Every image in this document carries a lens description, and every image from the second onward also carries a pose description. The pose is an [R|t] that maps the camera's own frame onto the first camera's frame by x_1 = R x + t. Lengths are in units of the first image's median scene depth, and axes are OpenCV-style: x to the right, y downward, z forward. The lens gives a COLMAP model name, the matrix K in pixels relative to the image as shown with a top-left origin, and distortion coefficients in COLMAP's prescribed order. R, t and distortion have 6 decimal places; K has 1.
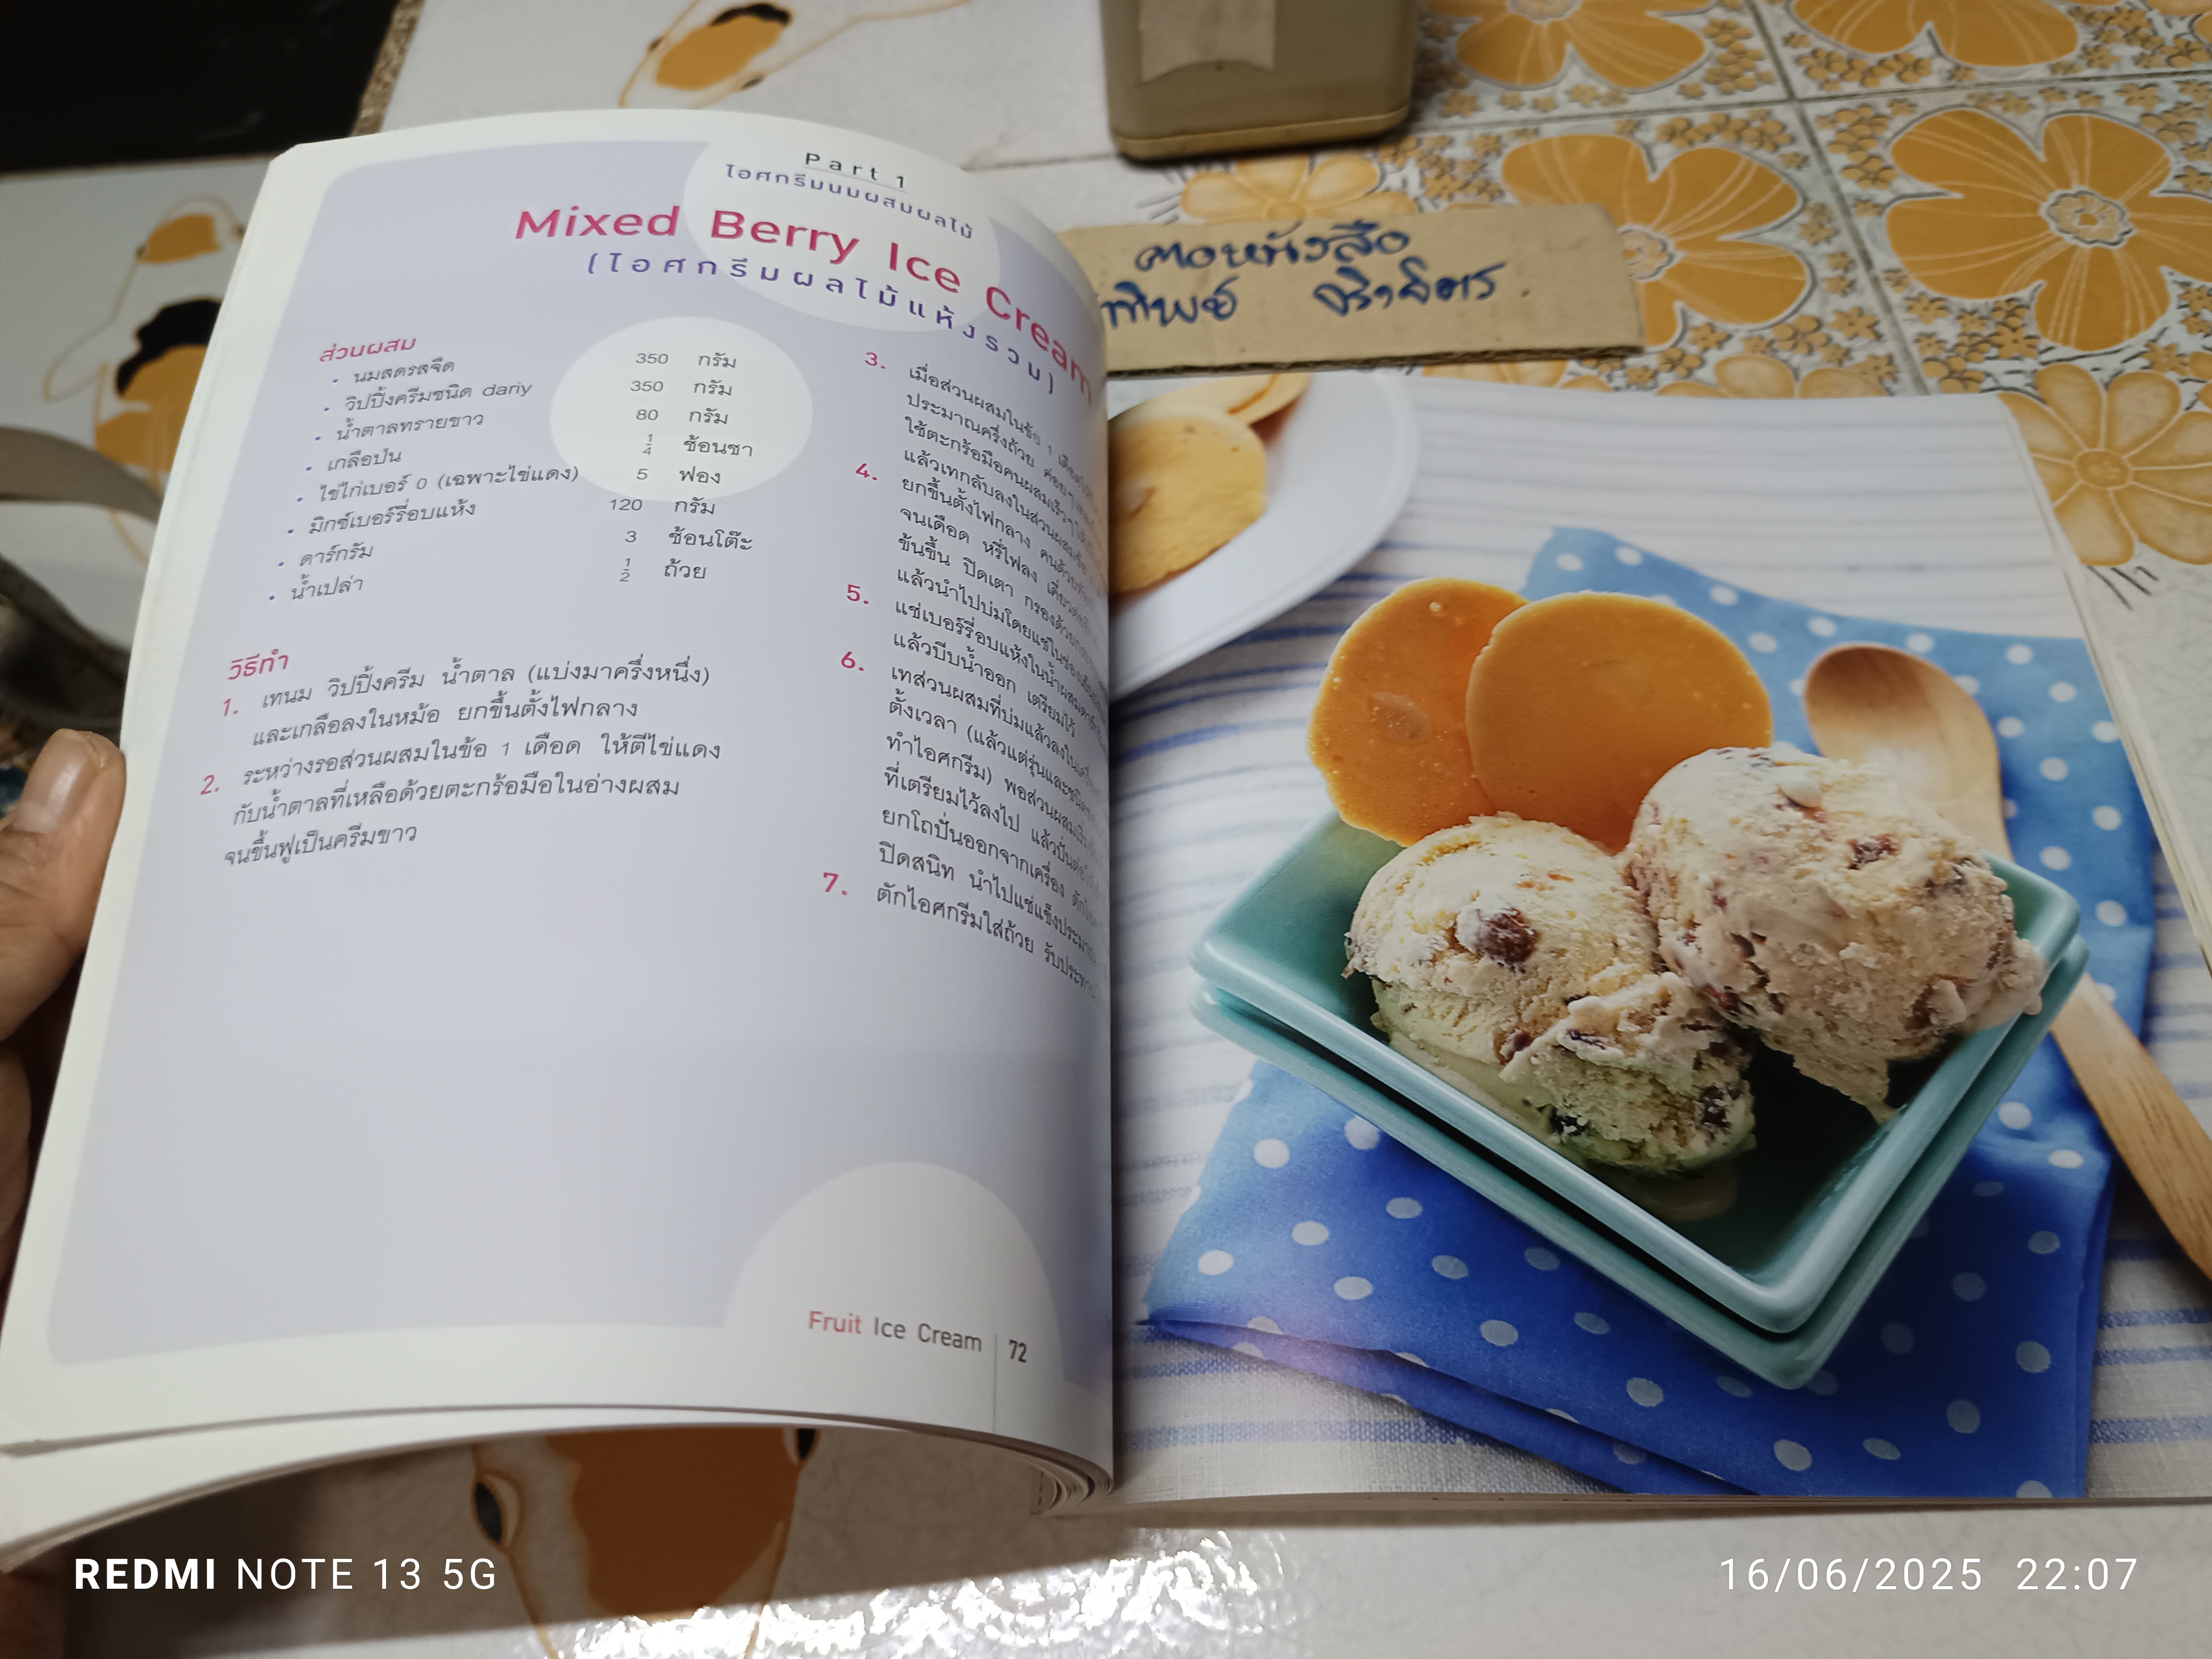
lens RADIAL K [[1656.0, 0, 1114.1], [0, 1656.0, 848.4], [0, 0, 1]] dist [-0.024334, 0.007537]
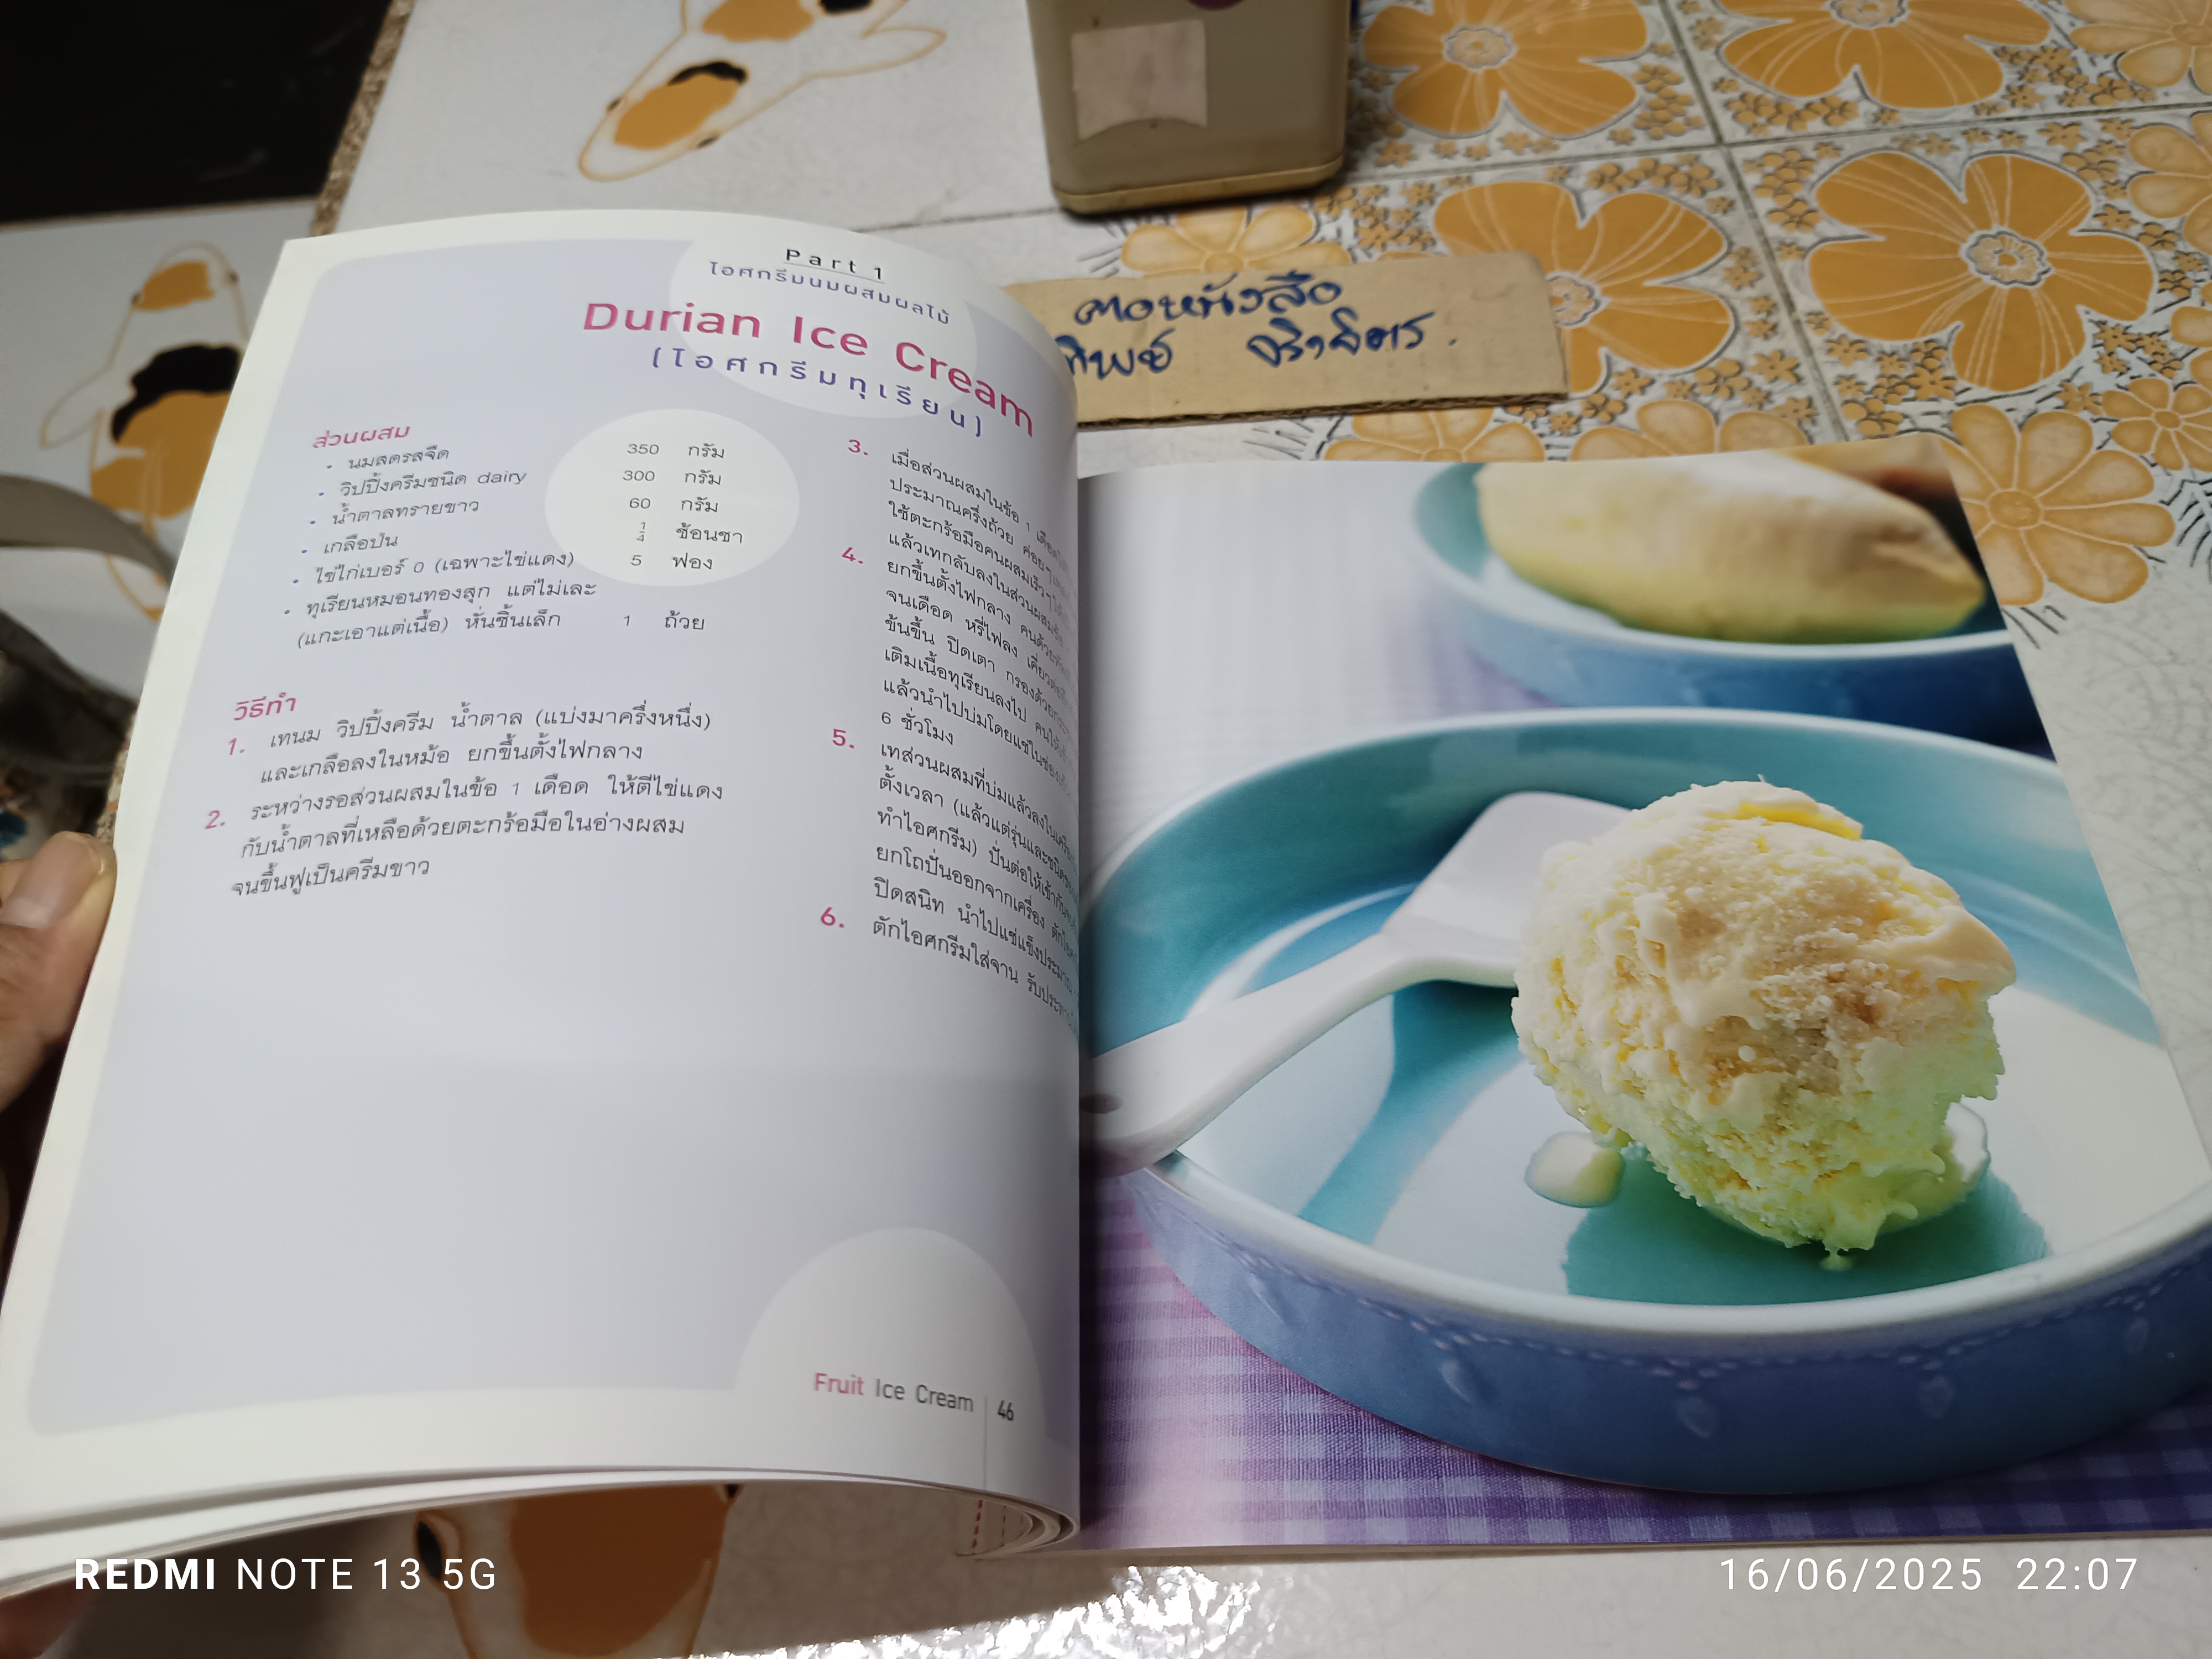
lens RADIAL K [[1656.0, 0, 1117.1], [0, 1656.0, 843.5], [0, 0, 1]] dist [-0.024334, 0.007537]
pose [[0.999872, -0.012585, -0.009882, 0.045529], [0.012512, 0.999894, -0.007411, -0.019780], [0.009974, 0.007286, 0.999924, -0.022856]]
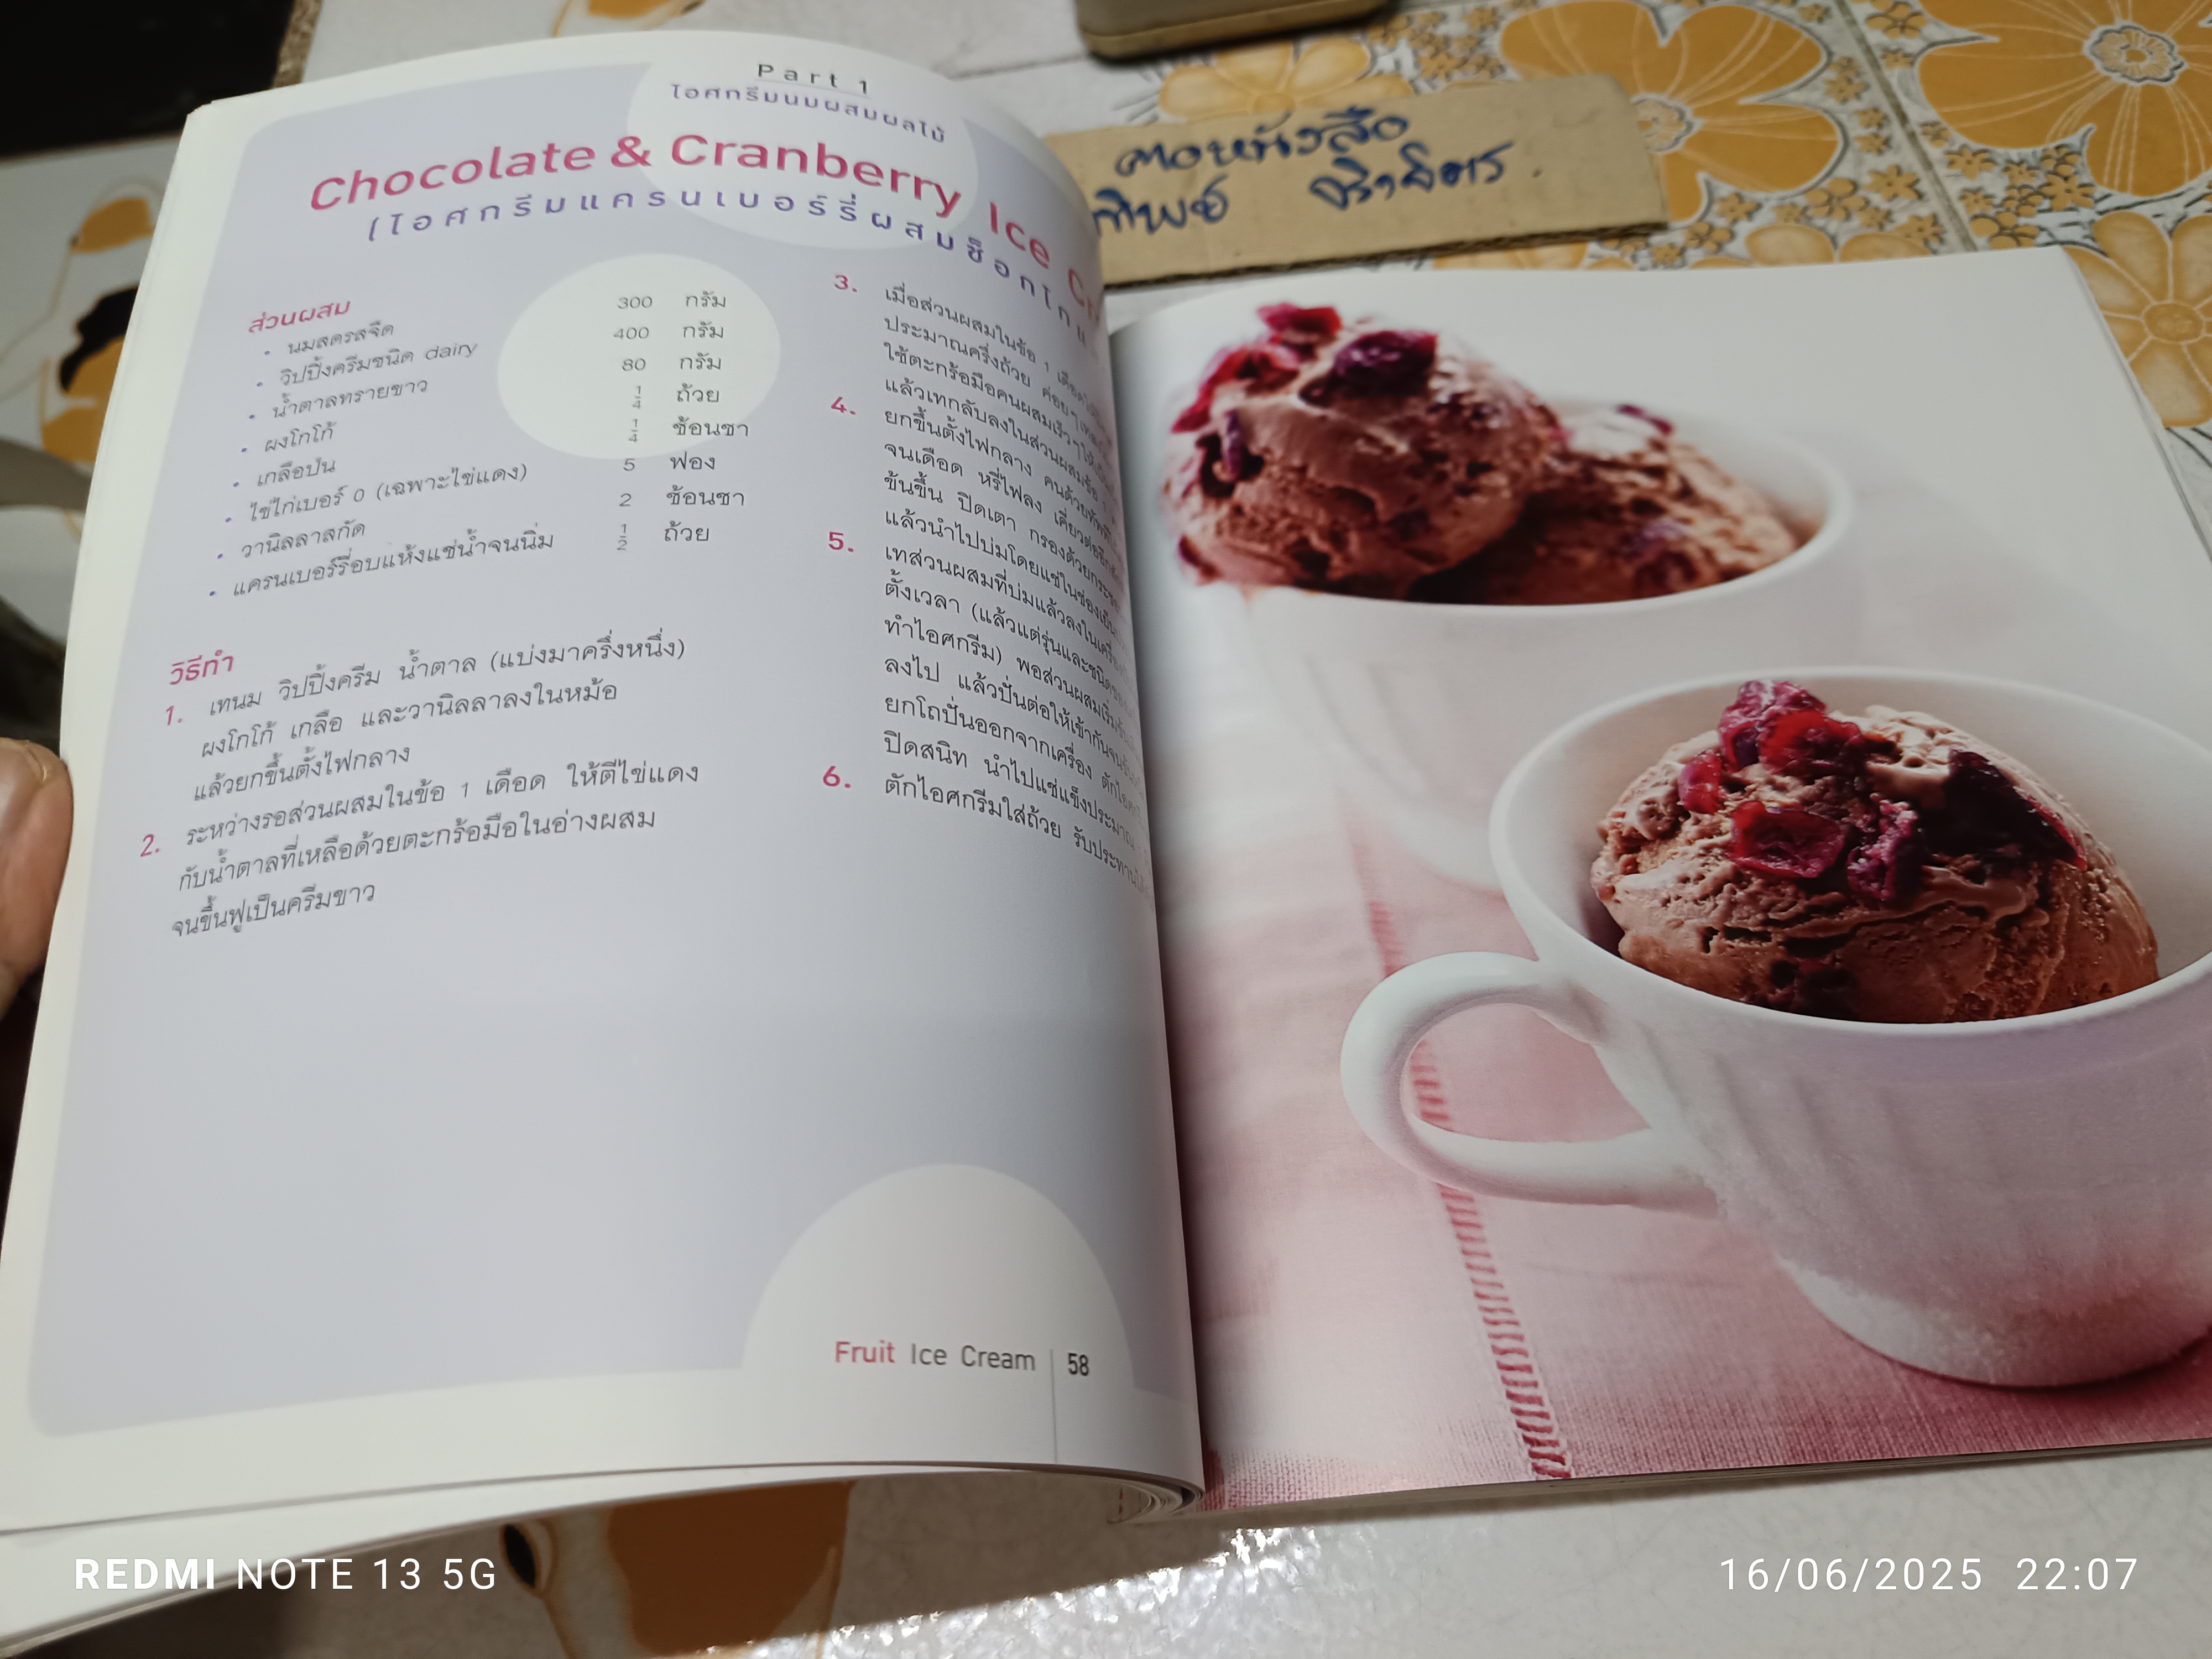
lens RADIAL K [[1656.0, 0, 1105.6], [0, 1656.0, 844.2], [0, 0, 1]] dist [-0.024334, 0.007537]
pose [[0.998041, -0.062488, -0.003135, -0.013893], [0.062556, 0.997544, 0.031493, -0.003296], [0.001159, -0.031627, 0.999499, 0.056732]]
